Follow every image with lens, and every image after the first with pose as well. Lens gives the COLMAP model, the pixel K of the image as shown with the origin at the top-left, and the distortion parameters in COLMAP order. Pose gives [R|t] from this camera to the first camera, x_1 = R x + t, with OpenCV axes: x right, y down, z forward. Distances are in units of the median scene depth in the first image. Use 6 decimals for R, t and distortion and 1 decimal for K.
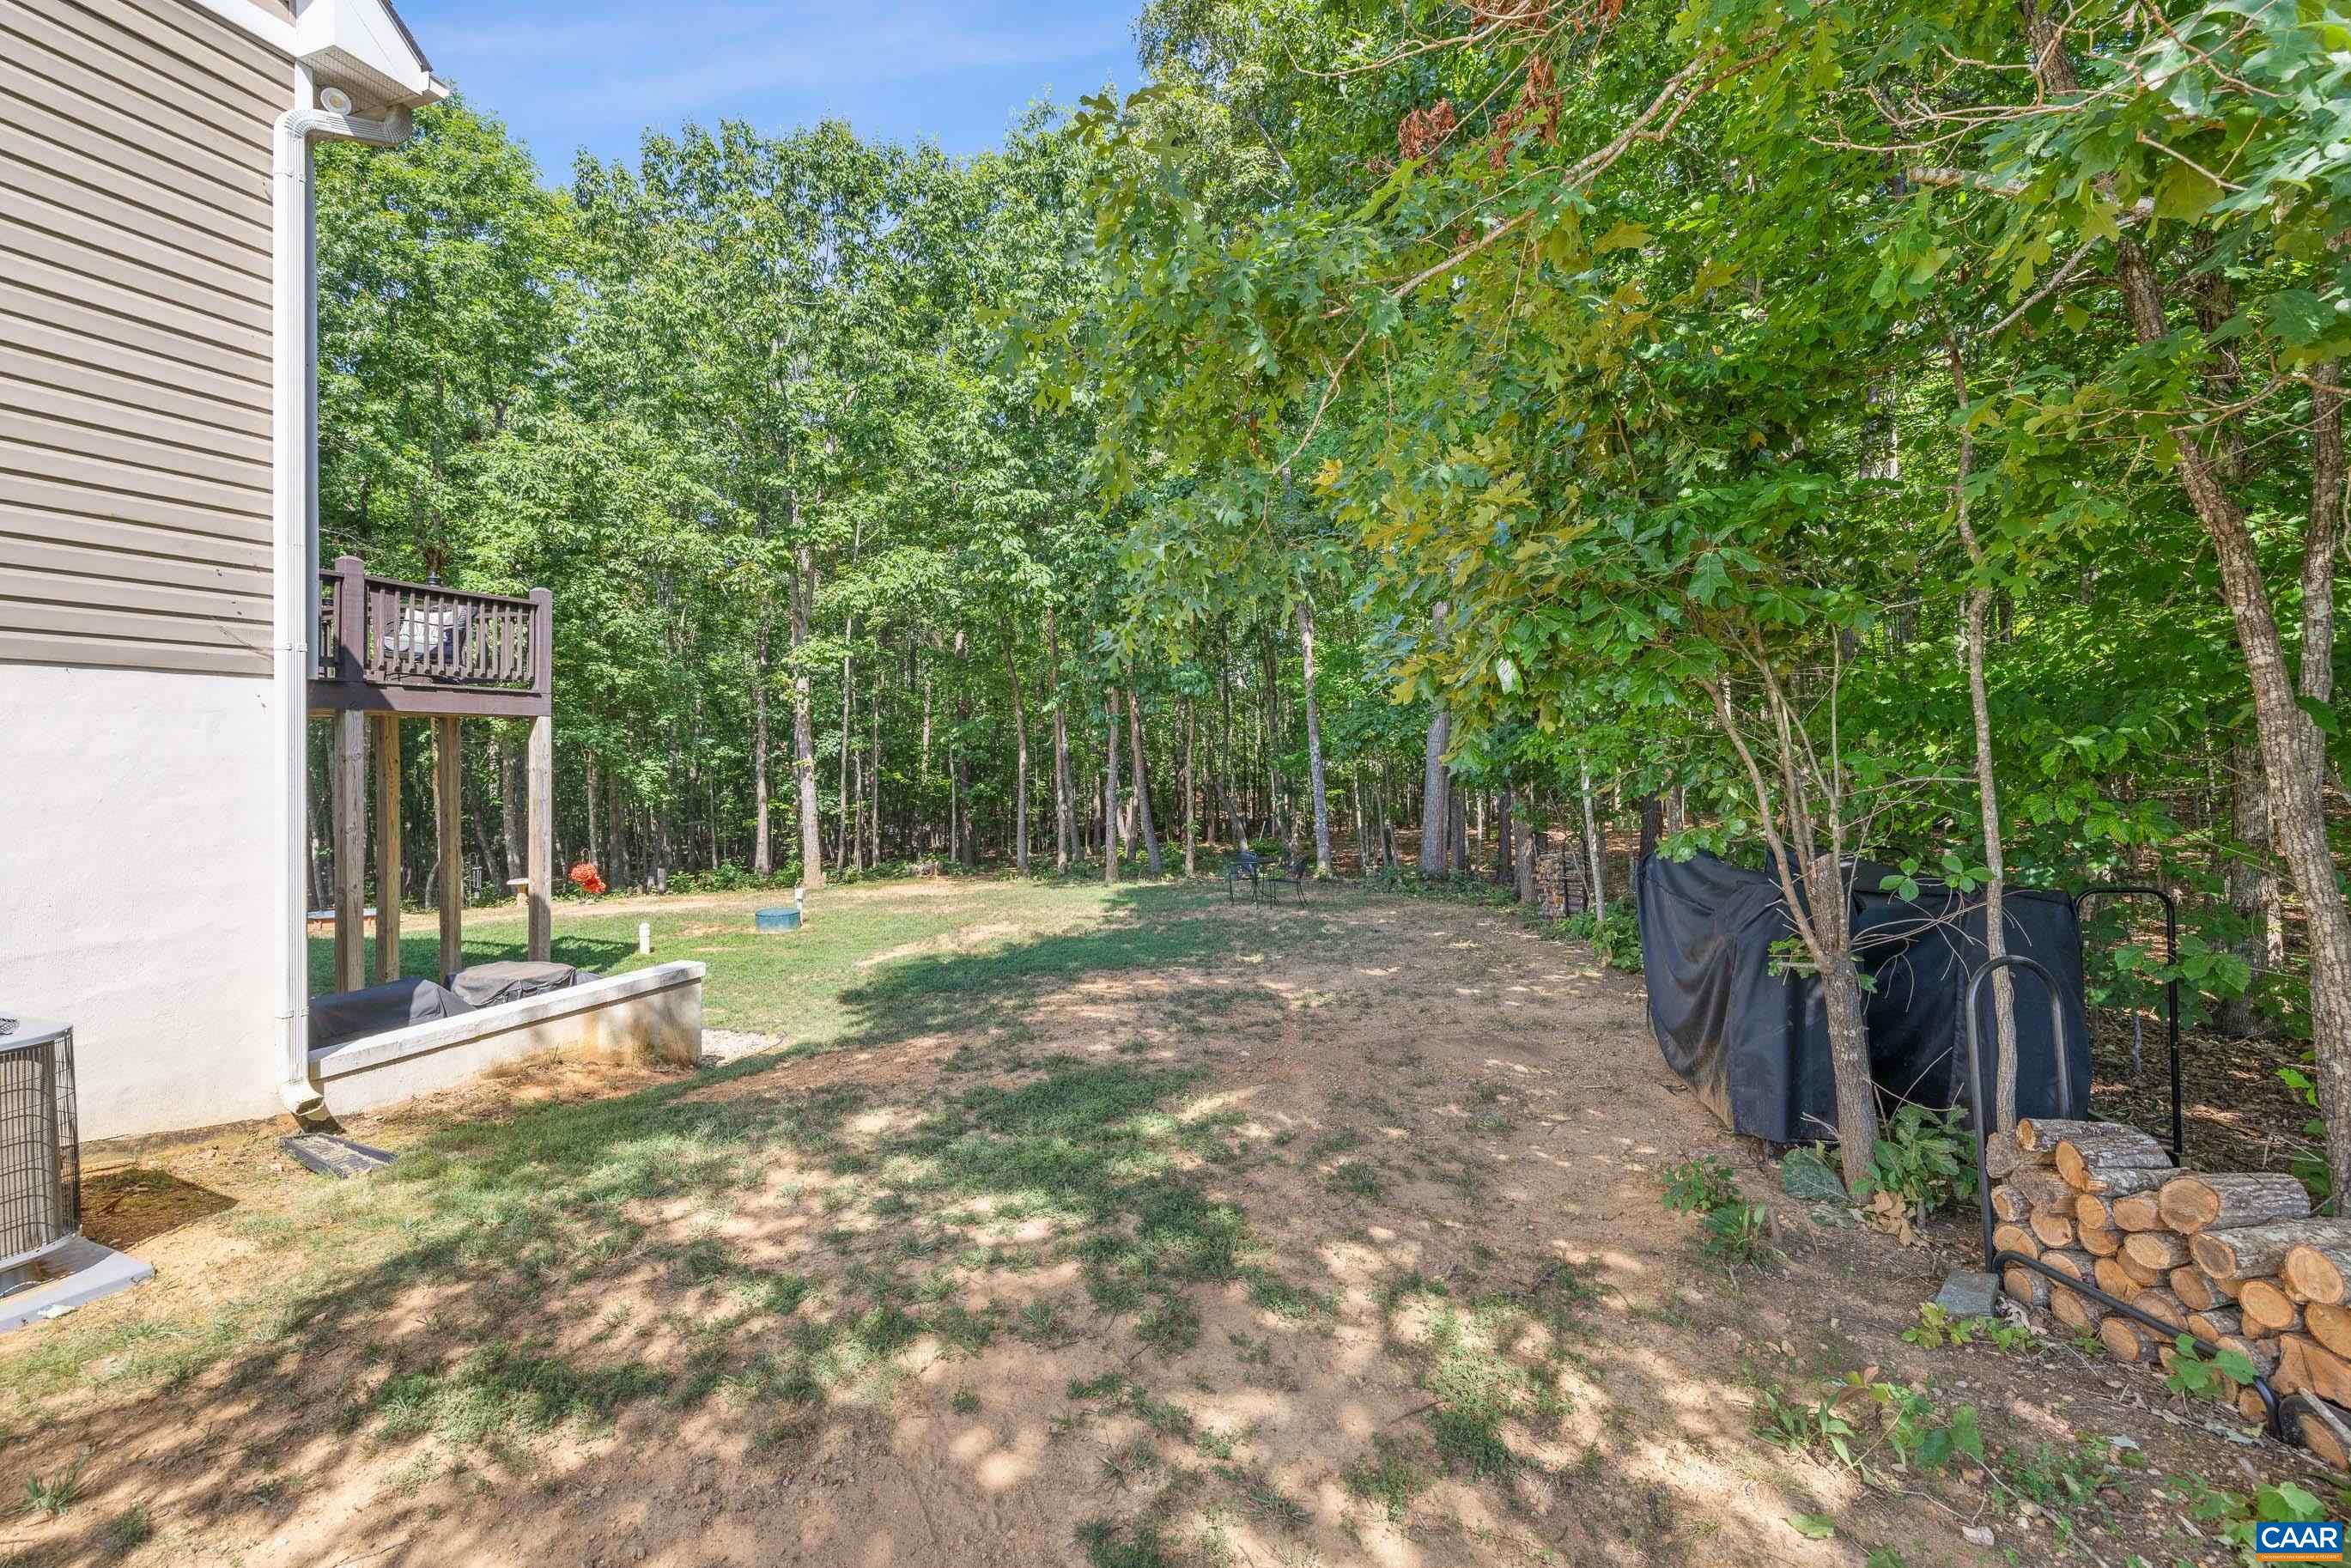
lens RADIAL K [[1001.9, 0, 1210.6], [0, 1001.9, 737.2], [0, 0, 1]] dist [-0.001691, 0.002505]
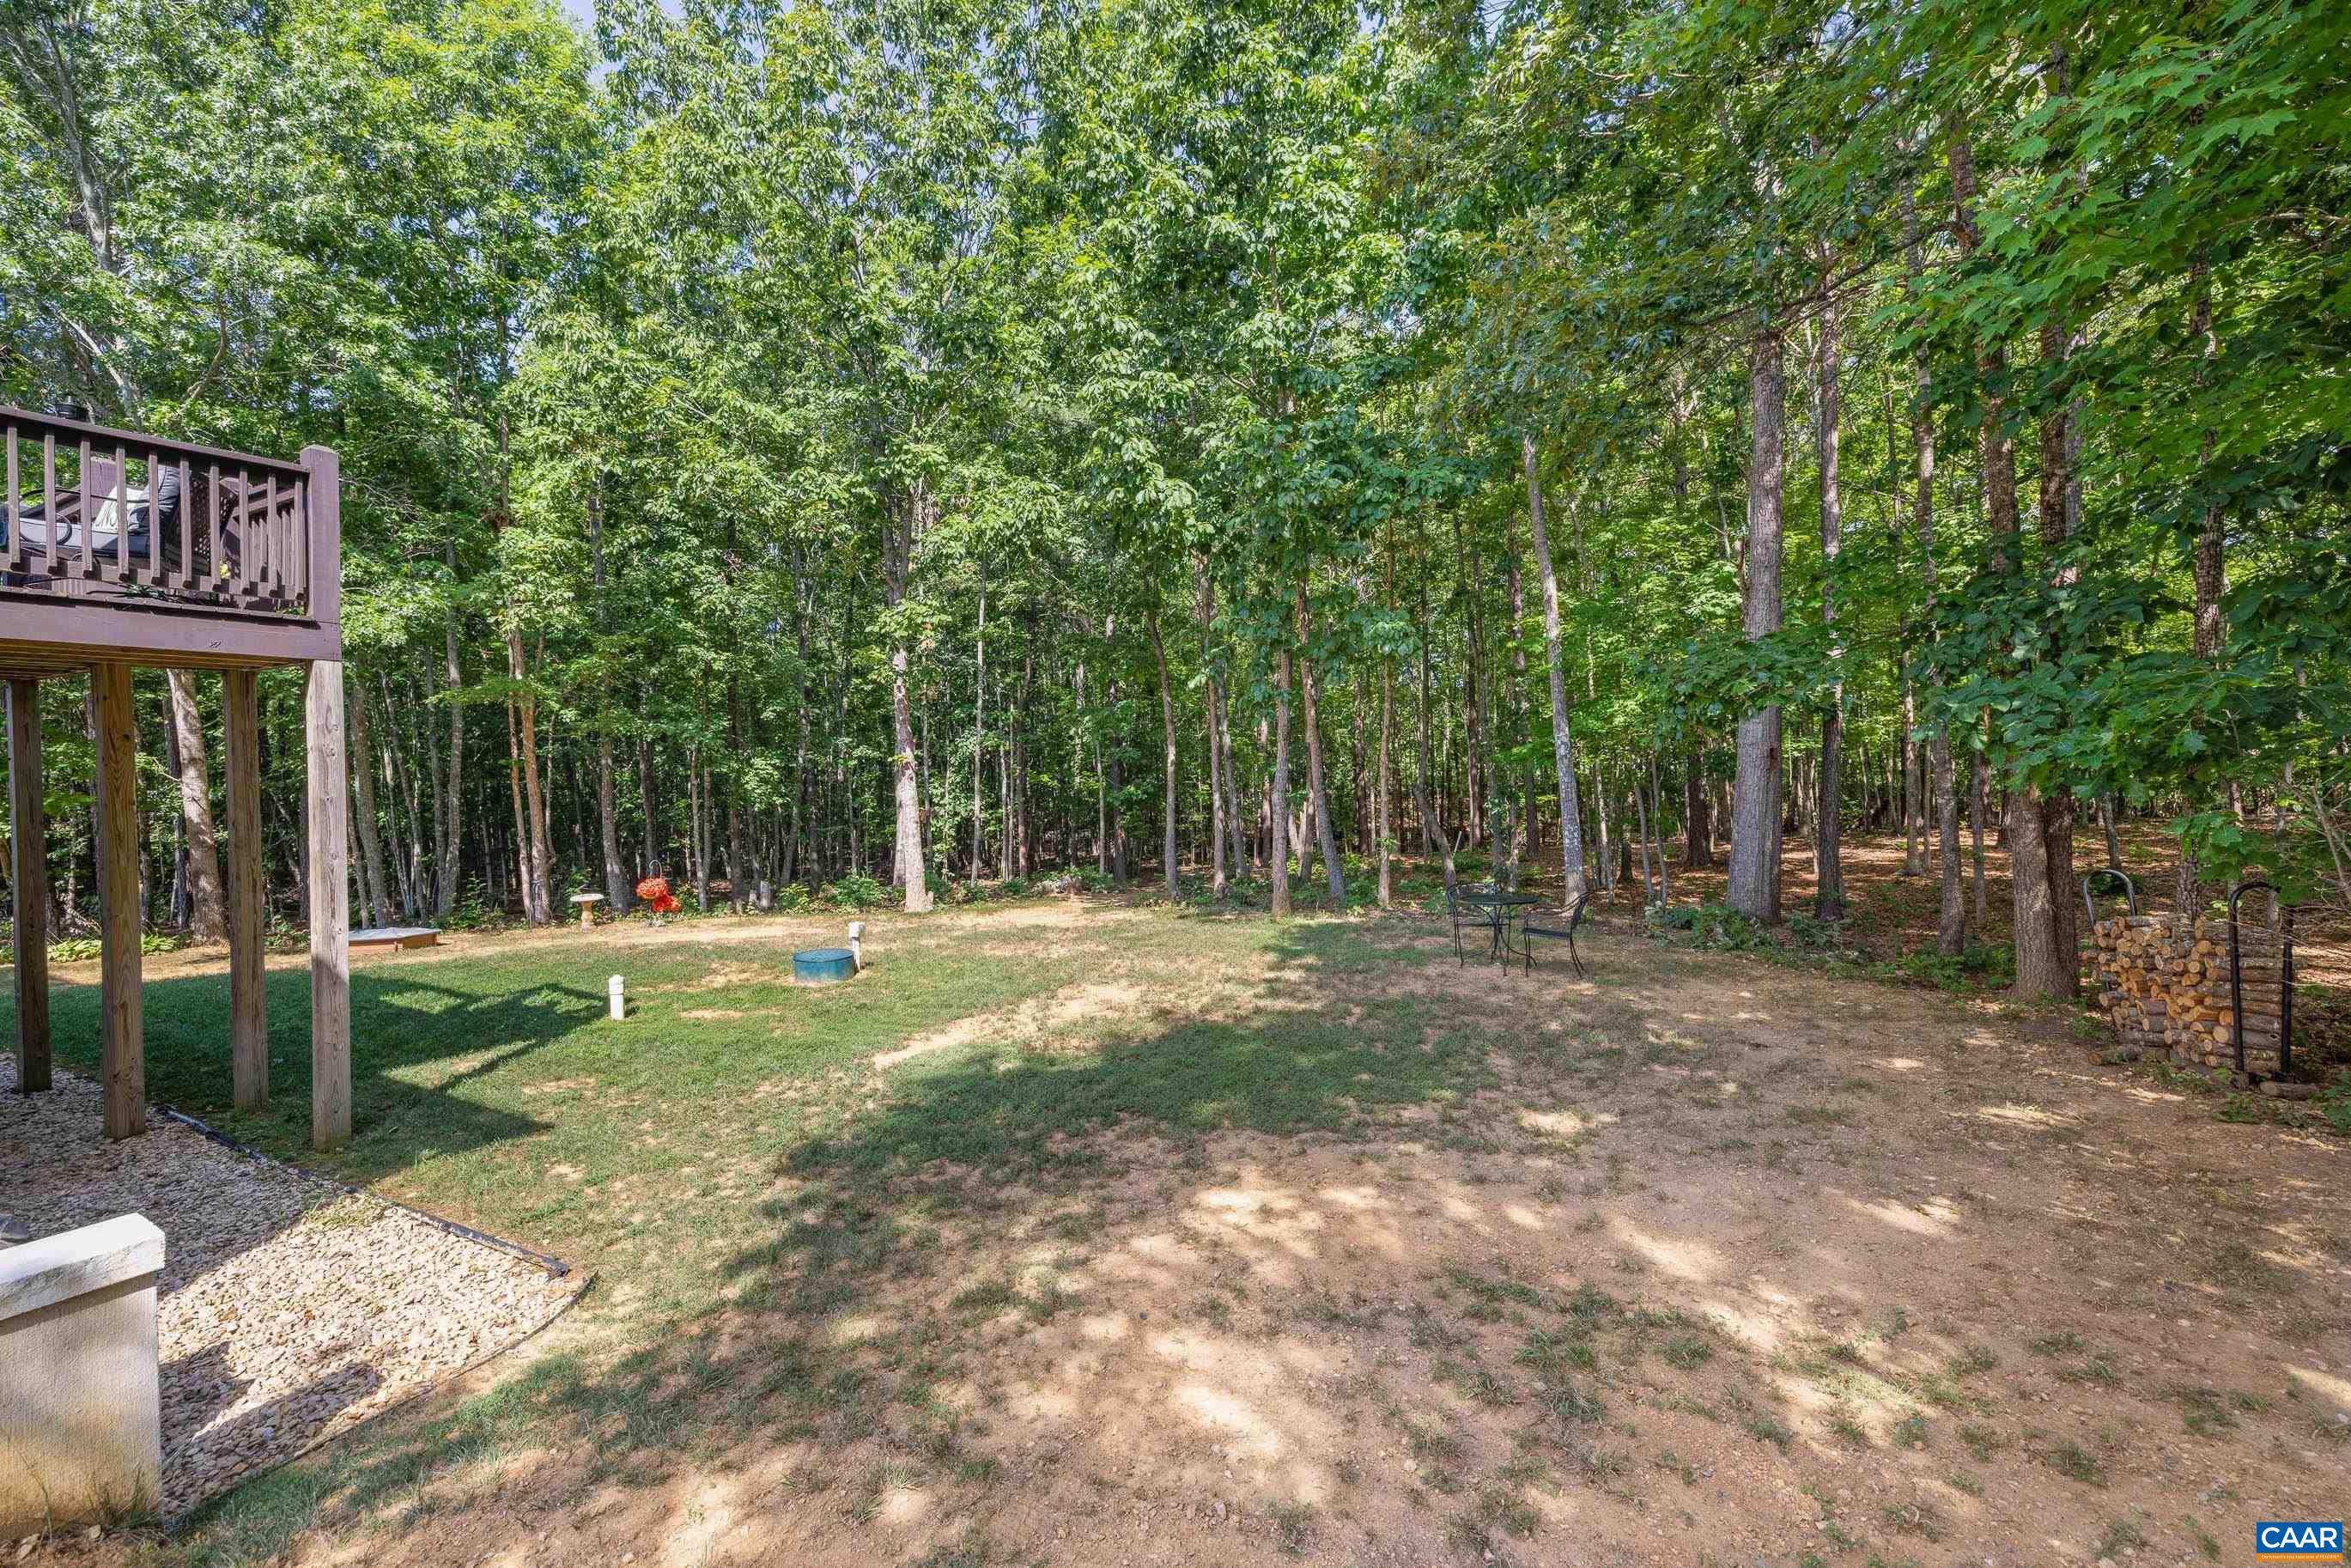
lens RADIAL K [[1001.9, 0, 1168.7], [0, 1001.9, 771.5], [0, 0, 1]] dist [-0.001691, 0.002505]
pose [[0.977333, -0.001496, -0.211700, -0.023459], [0.007348, 0.999612, 0.026858, 0.017890], [0.211578, -0.027804, 0.976965, 0.272197]]
